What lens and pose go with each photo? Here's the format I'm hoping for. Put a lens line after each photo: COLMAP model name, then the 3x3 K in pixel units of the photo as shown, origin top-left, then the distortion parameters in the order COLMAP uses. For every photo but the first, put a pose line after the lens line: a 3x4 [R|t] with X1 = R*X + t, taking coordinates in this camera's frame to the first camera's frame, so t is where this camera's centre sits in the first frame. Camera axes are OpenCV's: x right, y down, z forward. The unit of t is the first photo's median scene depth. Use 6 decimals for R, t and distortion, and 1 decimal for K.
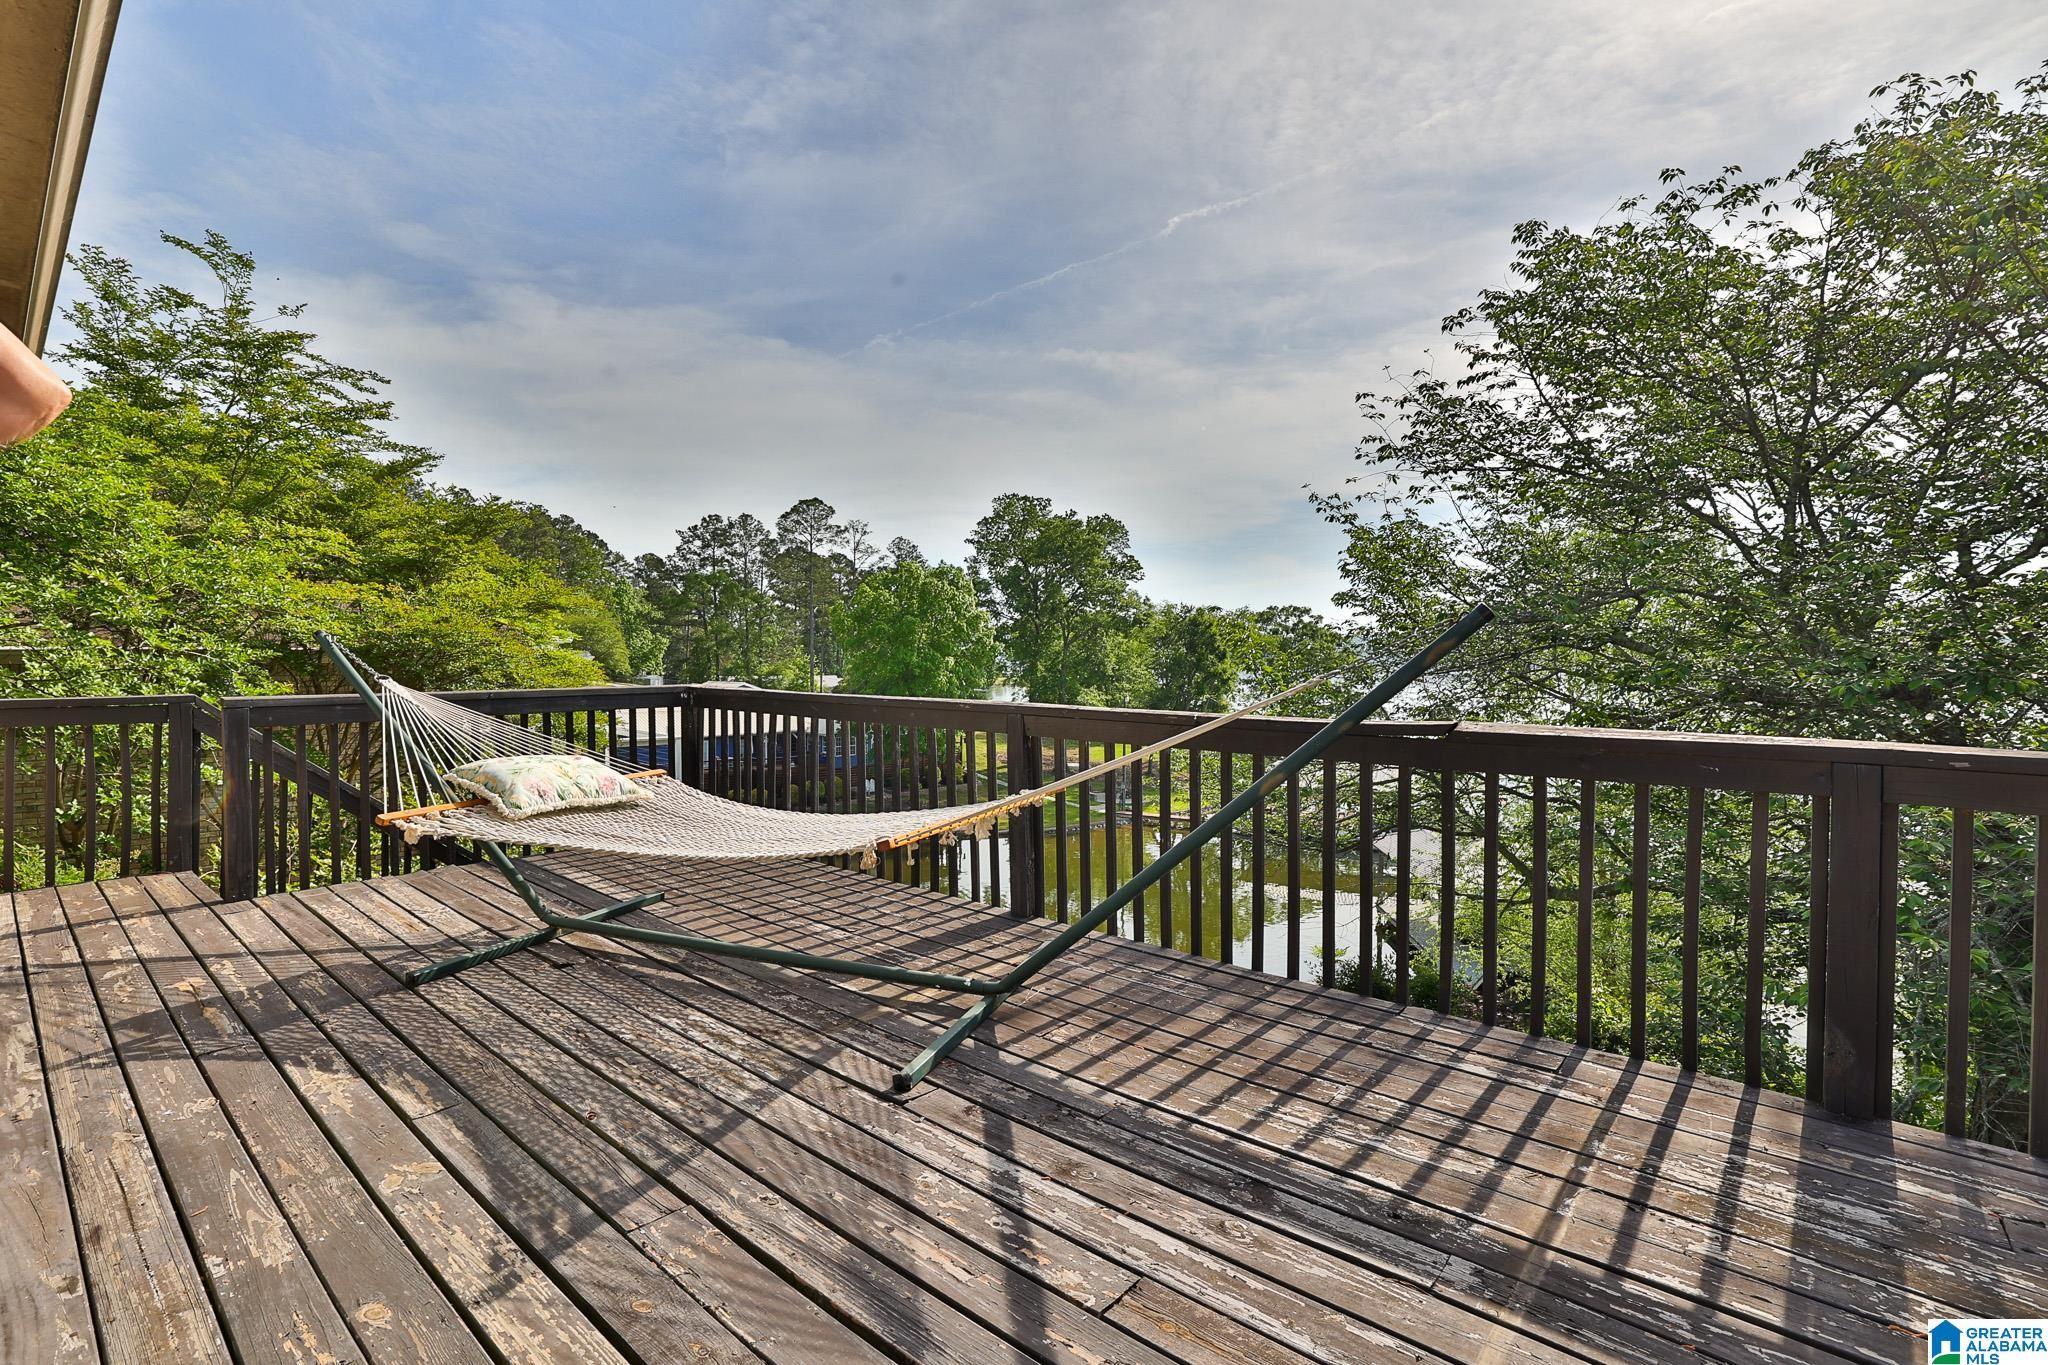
lens RADIAL K [[939.8, 0, 1000.1], [0, 939.8, 656.8], [0, 0, 1]] dist [-0.042164, 0.015505]
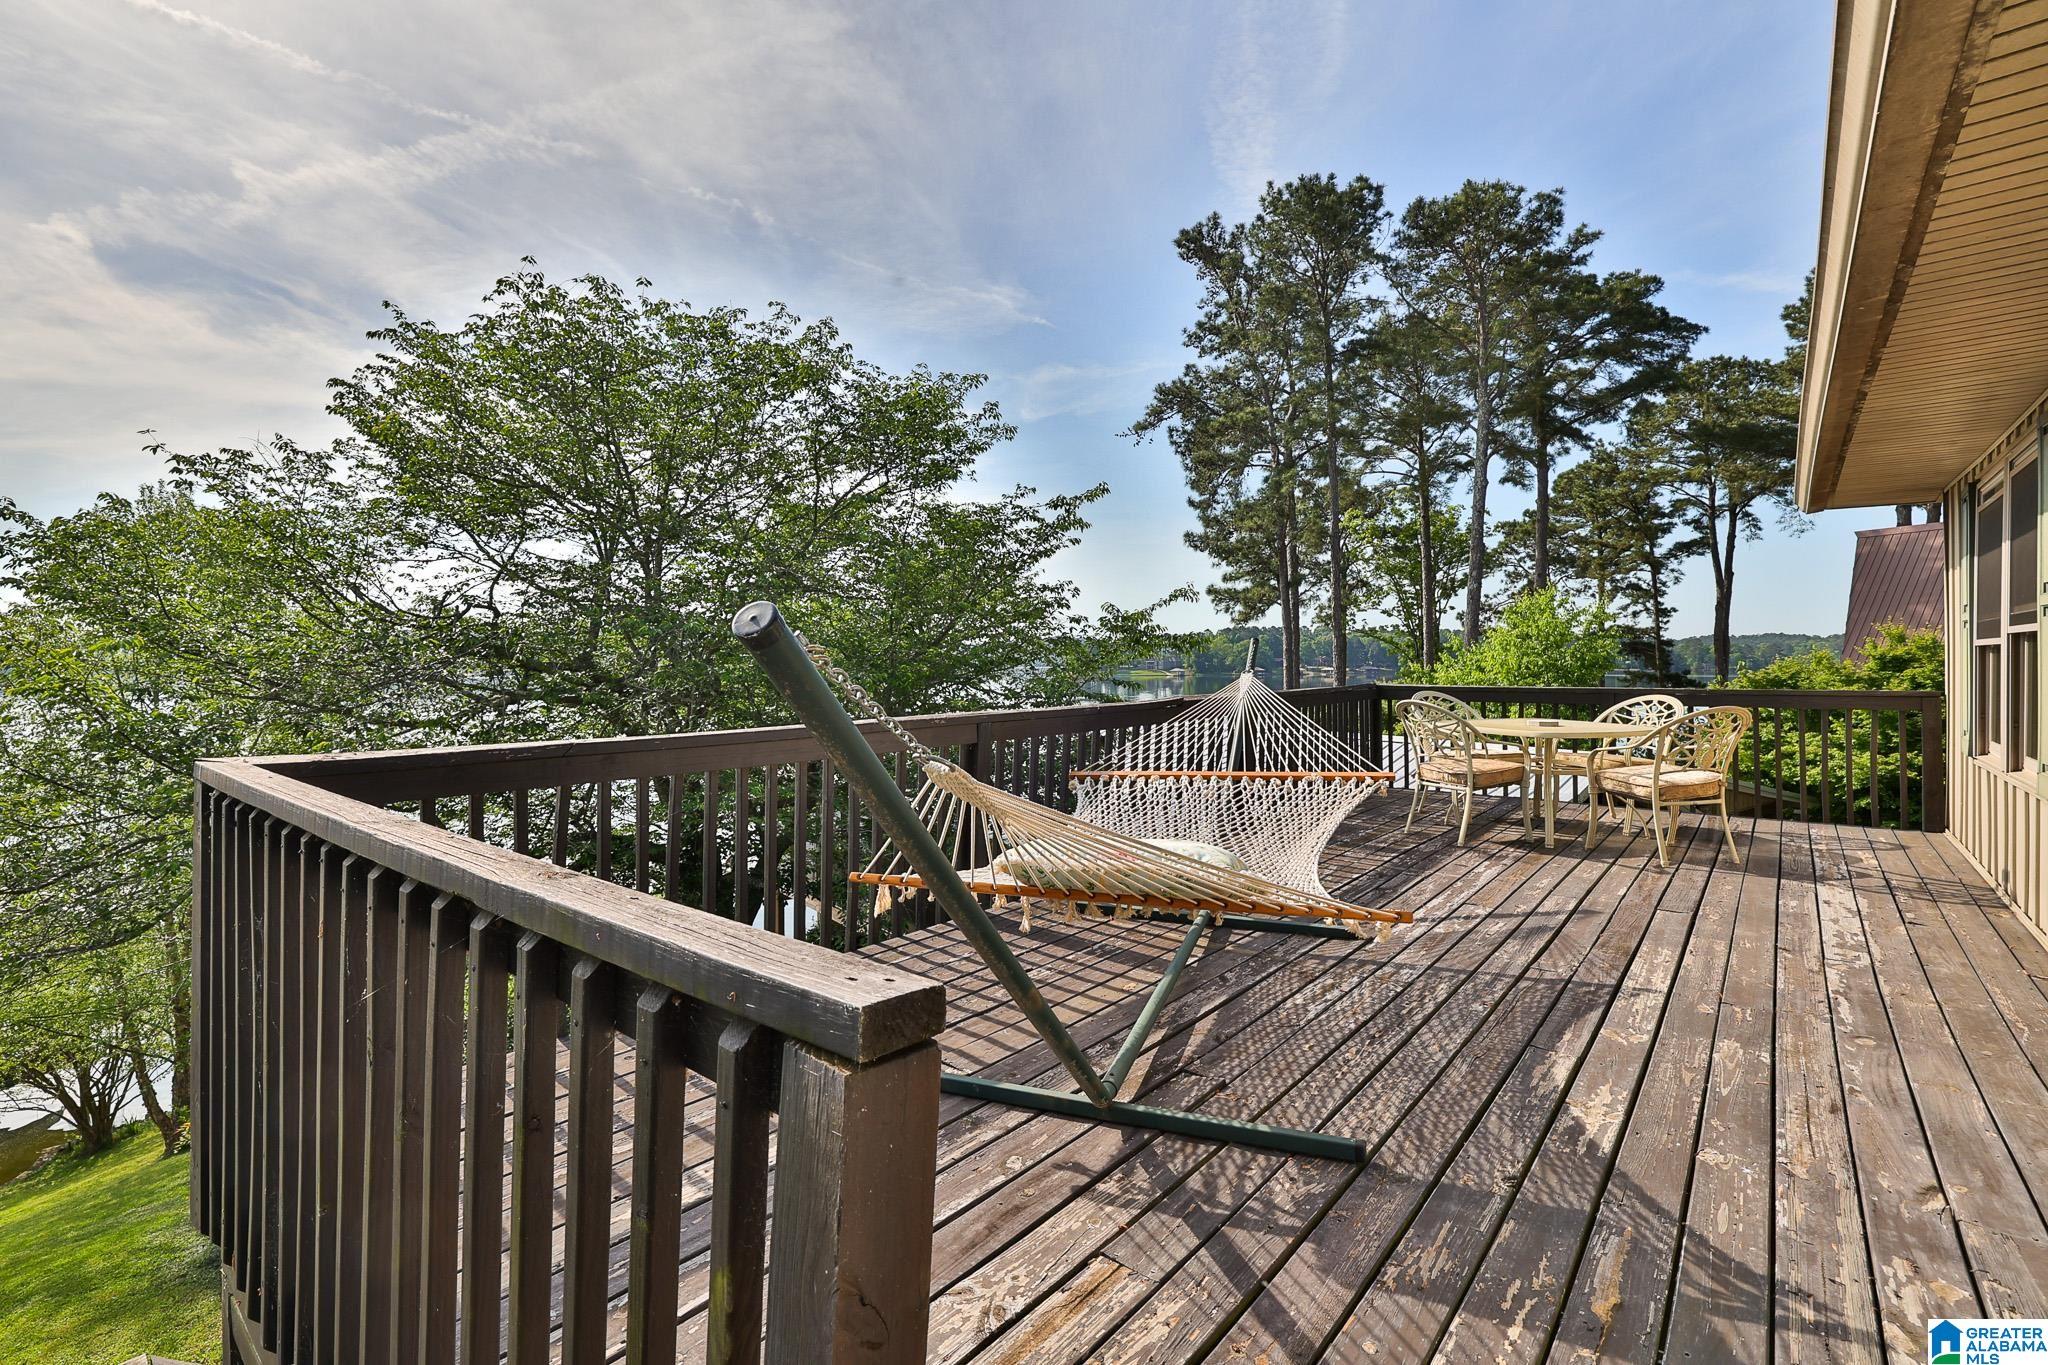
lens RADIAL K [[939.8, 0, 1000.1], [0, 939.8, 656.8], [0, 0, 1]] dist [-0.042164, 0.015505]
pose [[-0.017924, -0.003532, 0.999833, -1.601625], [0.010386, 0.999939, 0.003719, -0.024054], [-0.999785, 0.010451, -0.017886, 1.555063]]
